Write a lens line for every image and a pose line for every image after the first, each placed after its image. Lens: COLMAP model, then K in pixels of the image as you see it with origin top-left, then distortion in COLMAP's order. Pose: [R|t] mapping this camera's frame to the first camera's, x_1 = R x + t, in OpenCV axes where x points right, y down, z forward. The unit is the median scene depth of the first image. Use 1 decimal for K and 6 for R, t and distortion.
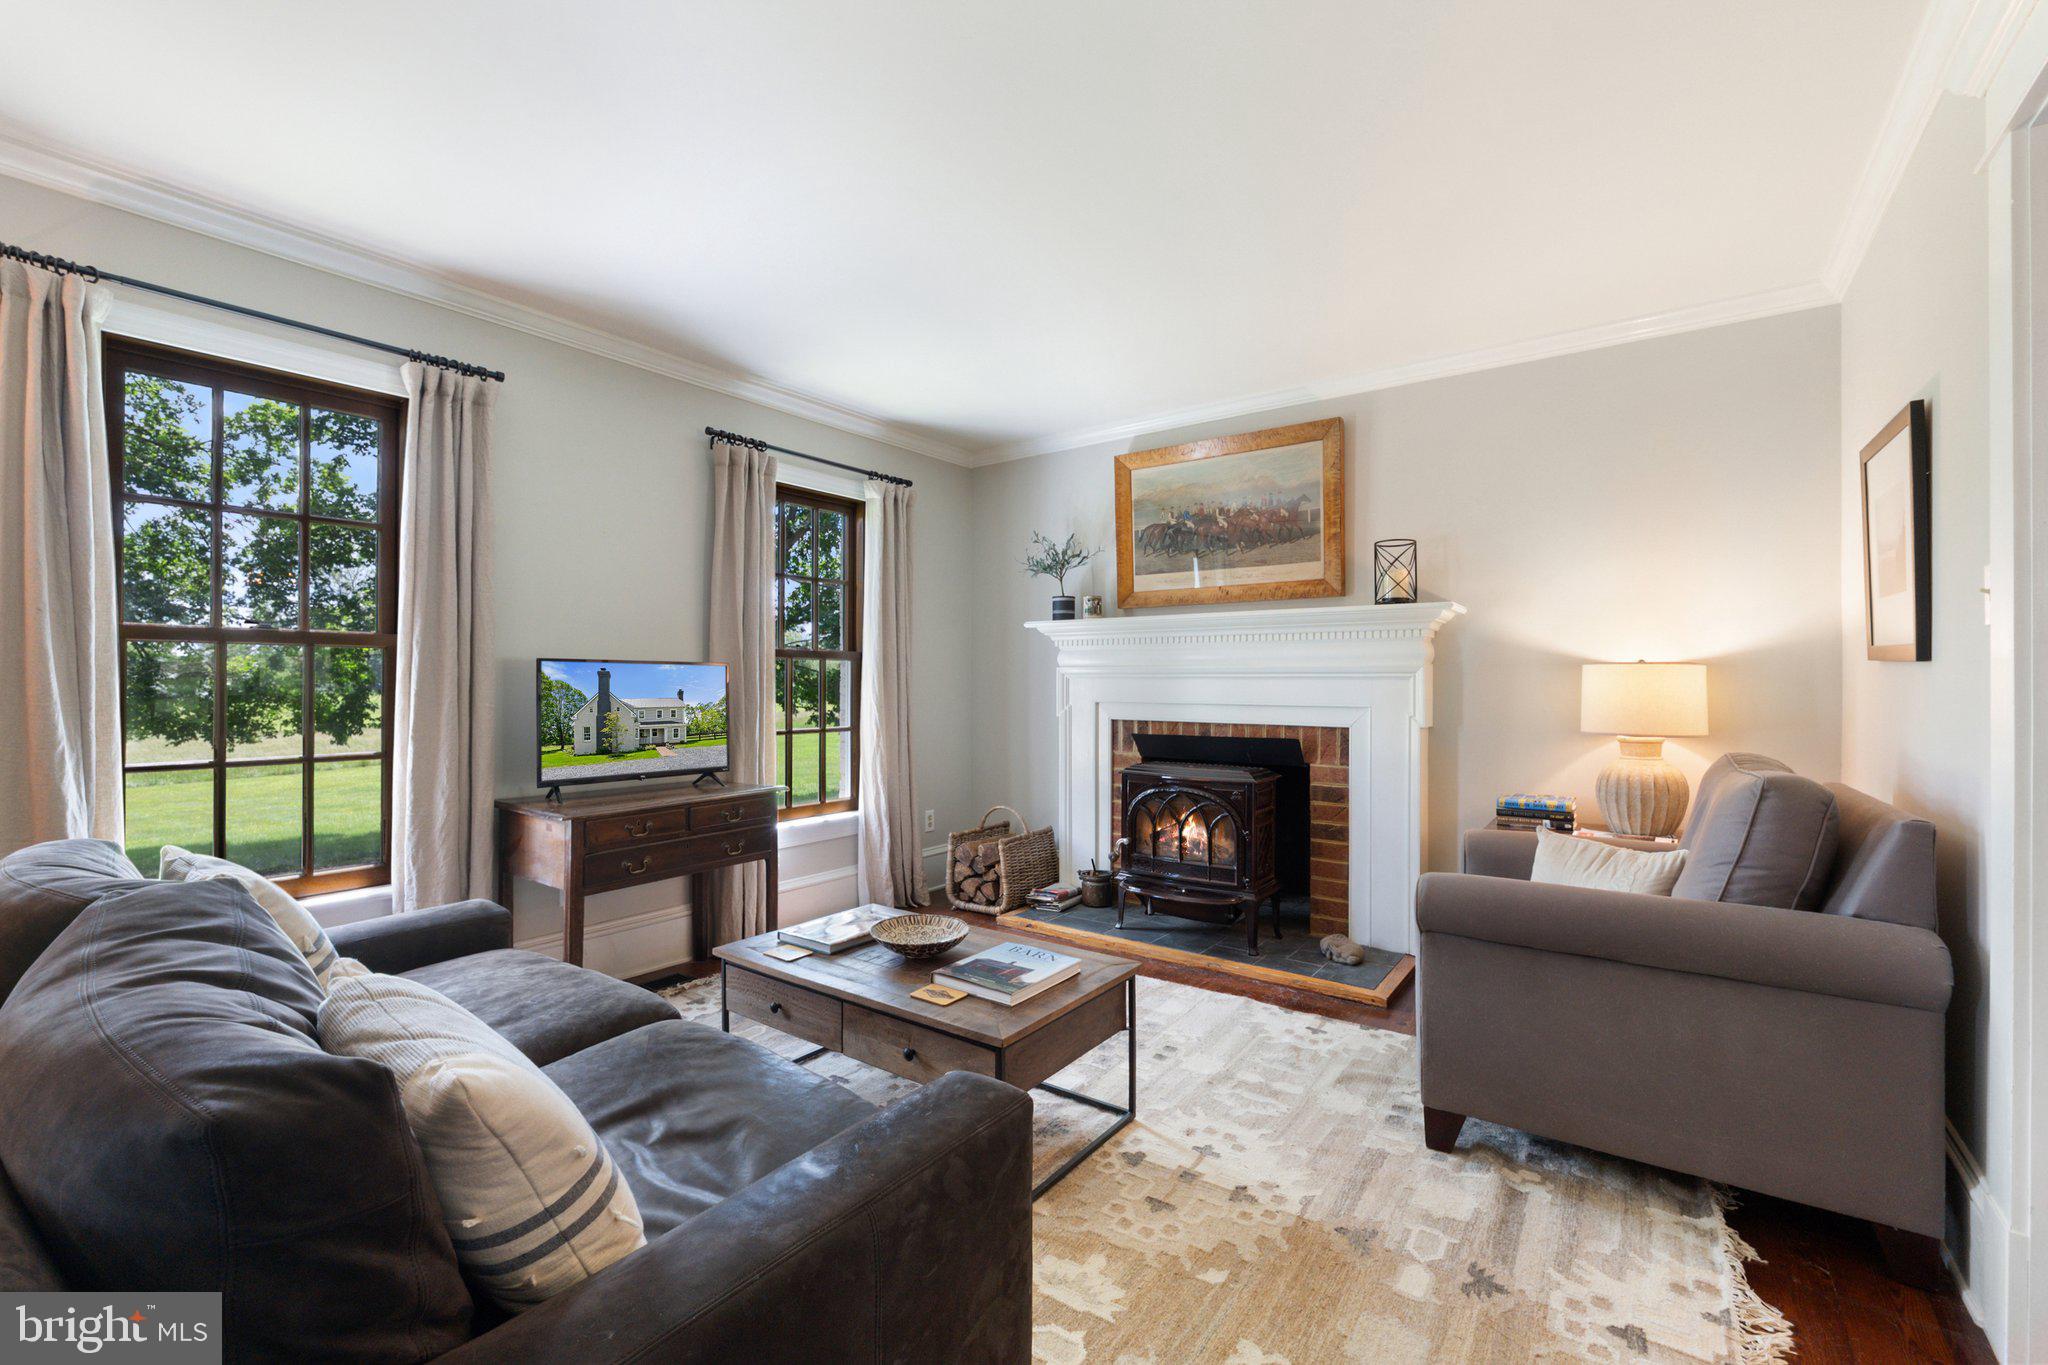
lens RADIAL K [[880.8, 0, 1020.1], [0, 880.8, 680.0], [0, 0, 1]] dist [-0.004562, -0.000511]
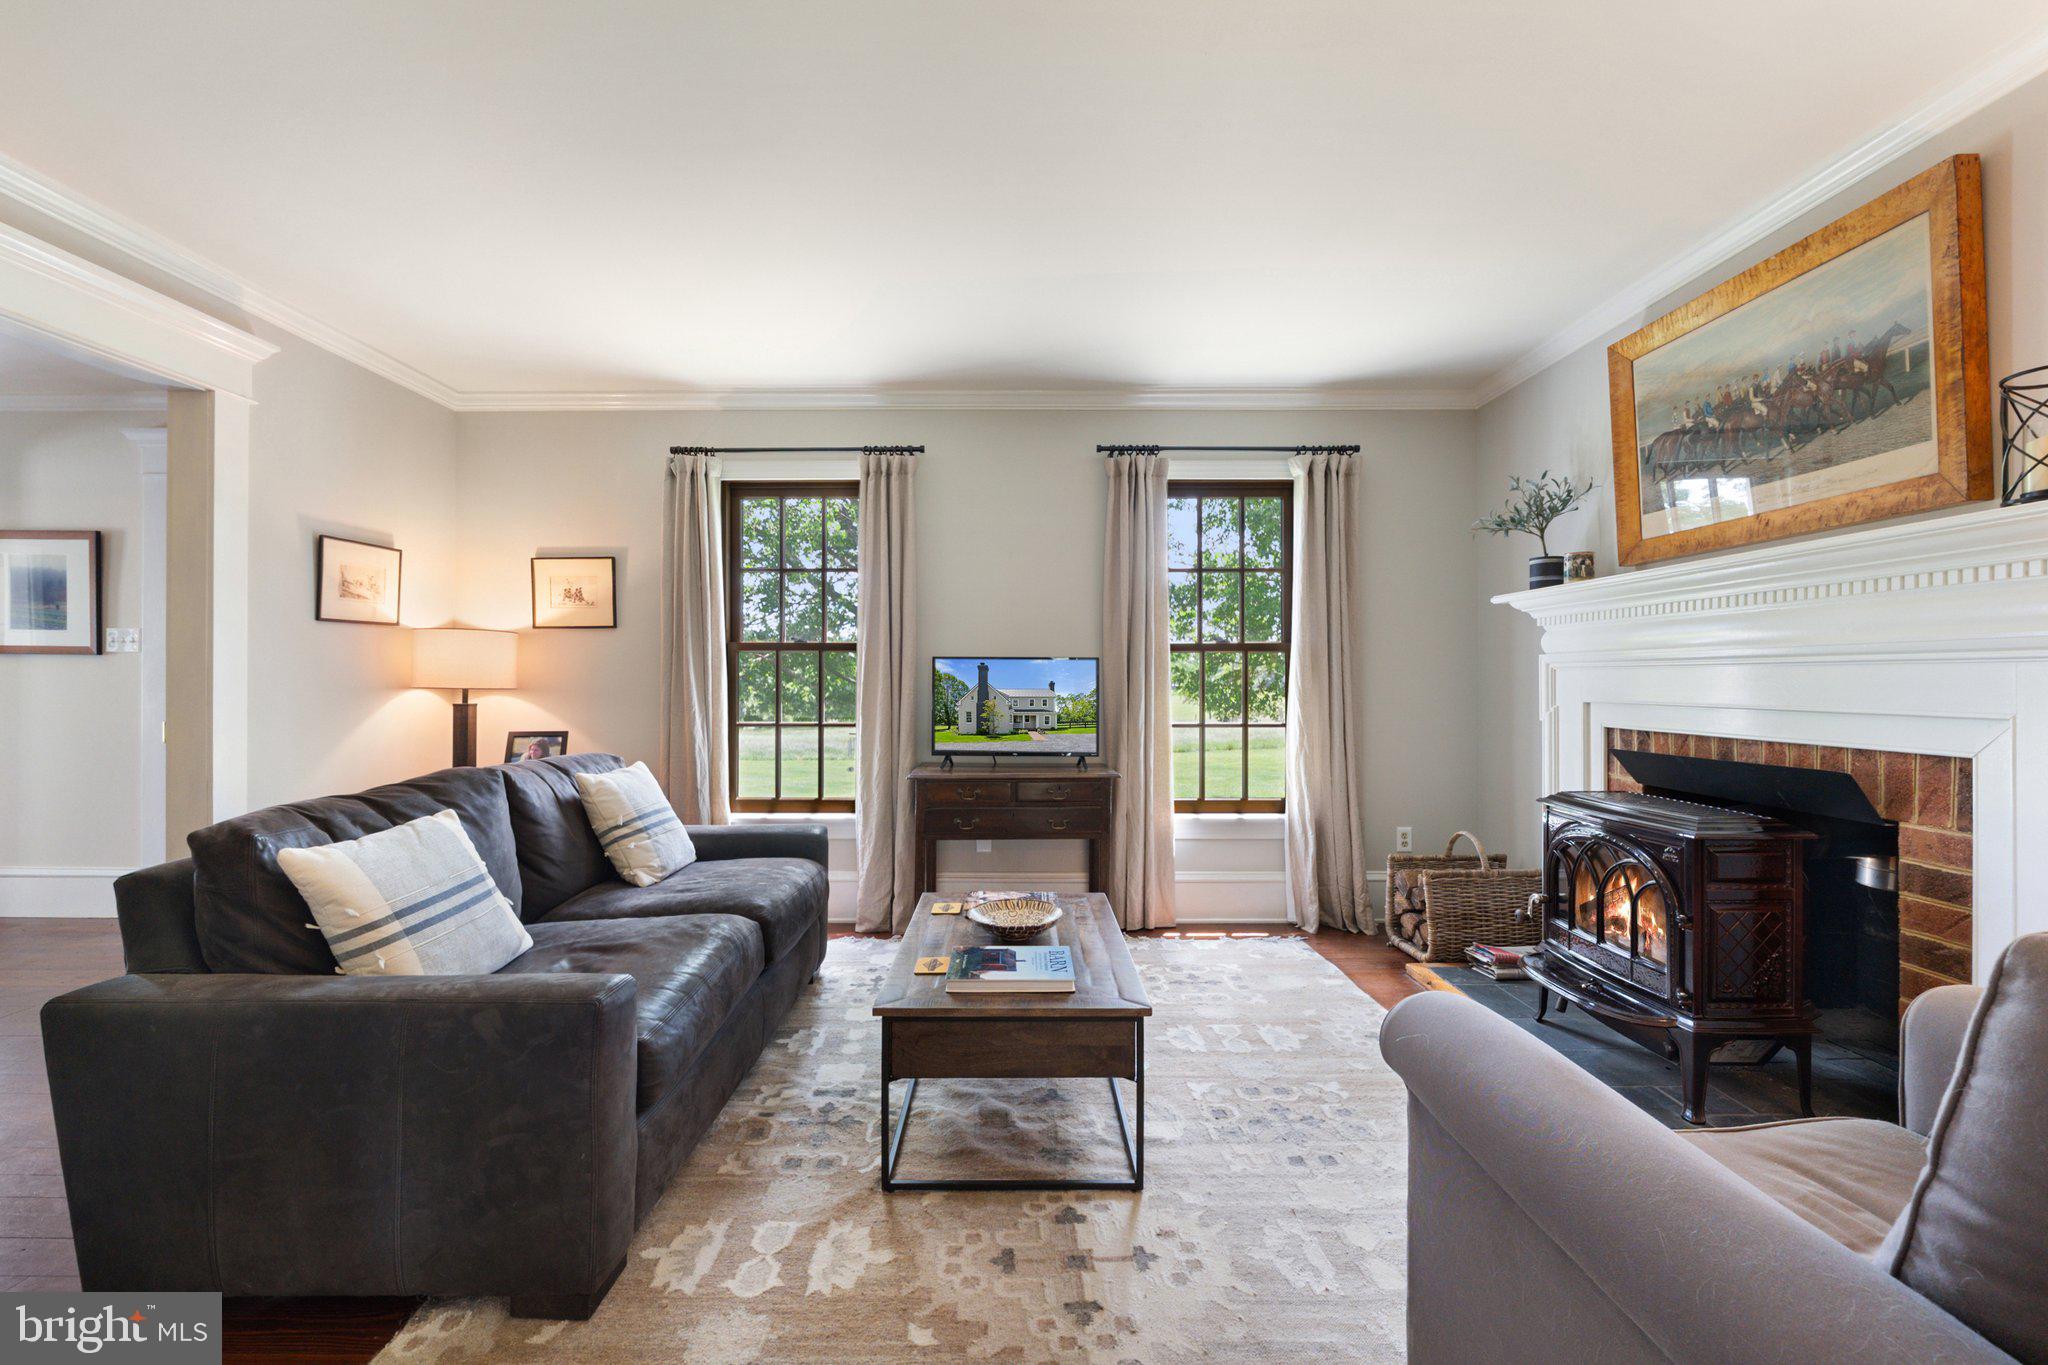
lens RADIAL K [[880.8, 0, 1017.6], [0, 880.8, 679.0], [0, 0, 1]] dist [-0.004562, -0.000511]
pose [[0.586737, -0.003172, -0.809771, 0.457845], [0.002649, 0.999994, -0.001998, 0.007974], [0.809773, -0.000973, 0.586742, 0.256474]]
